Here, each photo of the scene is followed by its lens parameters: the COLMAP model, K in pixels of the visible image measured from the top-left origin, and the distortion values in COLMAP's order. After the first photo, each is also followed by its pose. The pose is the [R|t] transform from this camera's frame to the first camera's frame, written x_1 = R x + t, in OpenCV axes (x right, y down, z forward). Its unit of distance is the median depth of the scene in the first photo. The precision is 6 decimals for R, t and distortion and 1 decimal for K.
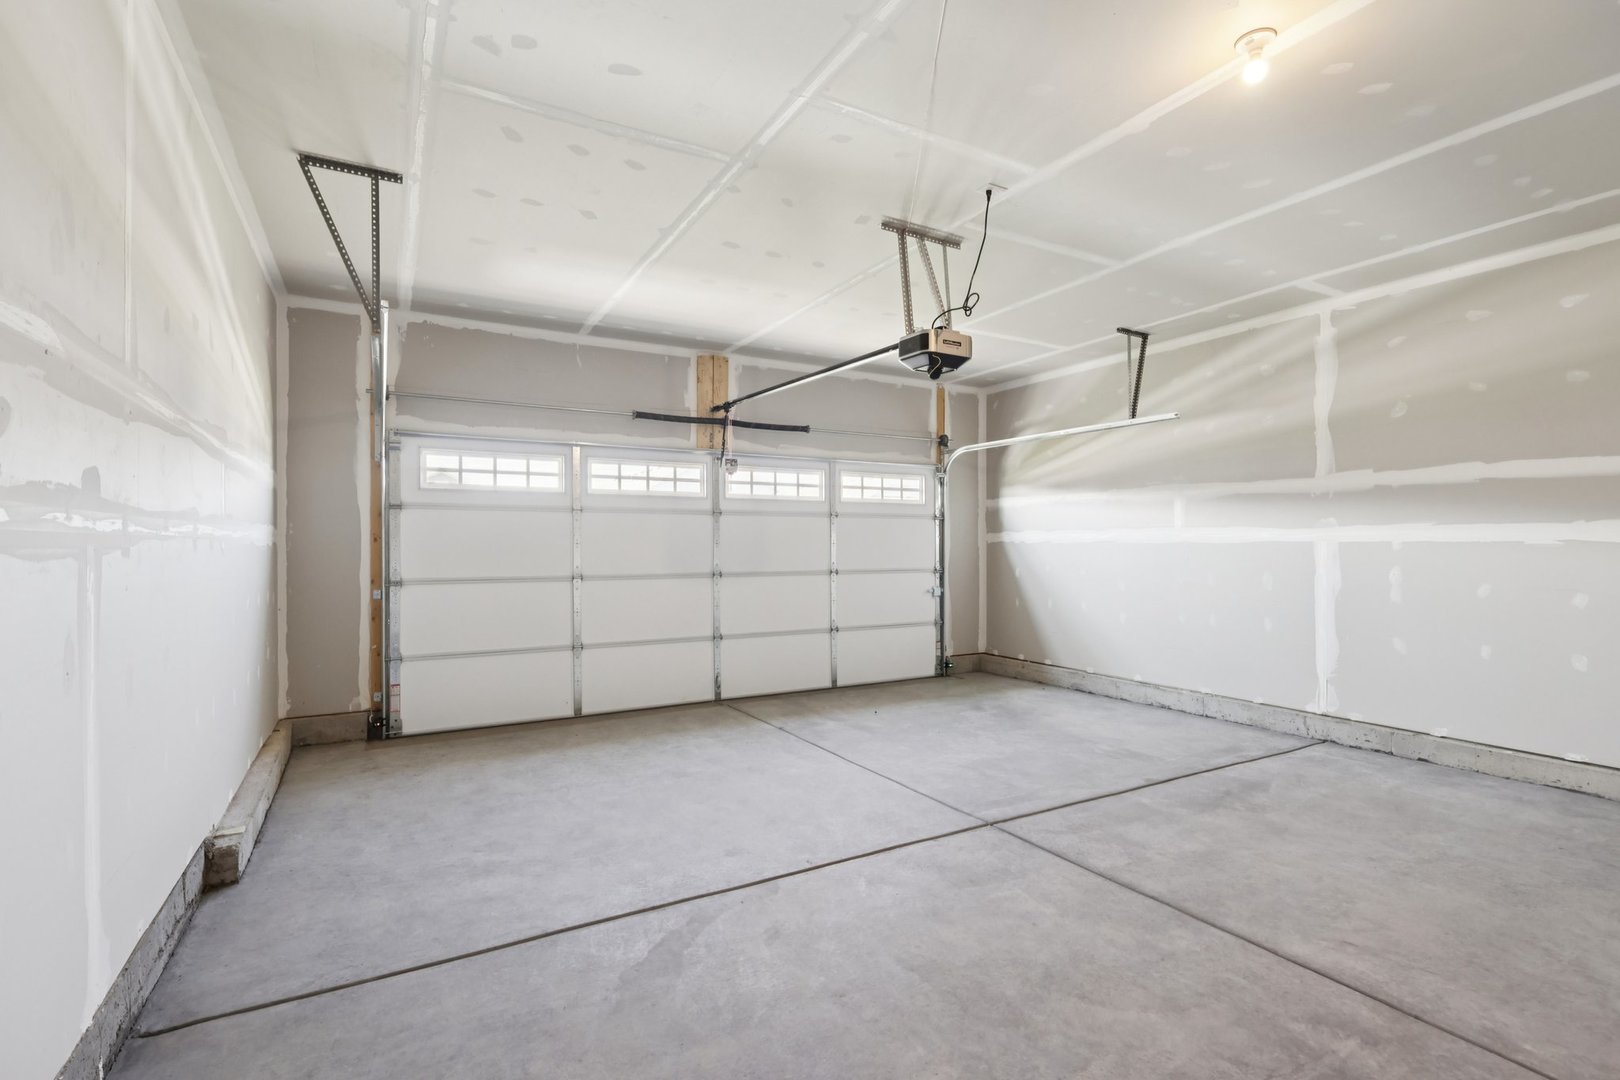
lens RADIAL K [[750.7, 0, 816.7], [0, 750.7, 540.3], [0, 0, 1]] dist [0.009817, 0.000251]
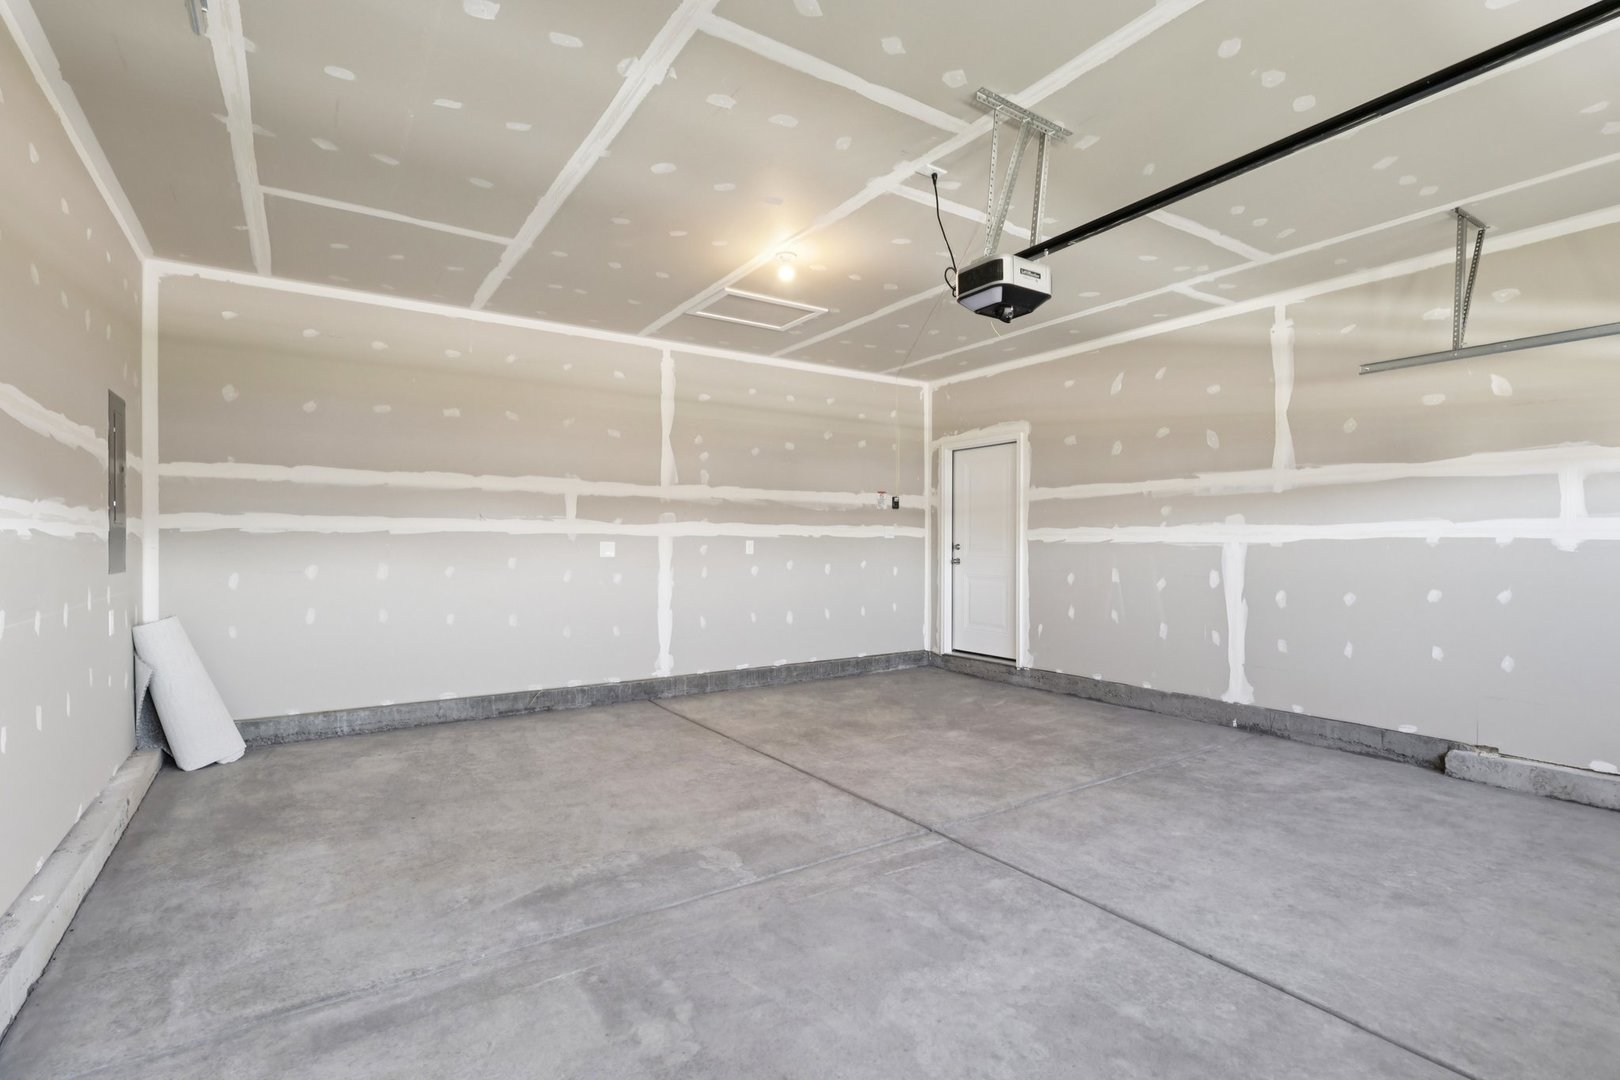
lens RADIAL K [[750.7, 0, 804.7], [0, 750.7, 543.6], [0, 0, 1]] dist [0.009817, 0.000251]
pose [[-0.998397, -0.004562, -0.056406, 0.491066], [-0.004304, 0.999980, -0.004710, 0.016822], [0.056426, -0.004459, -0.998397, 2.137957]]
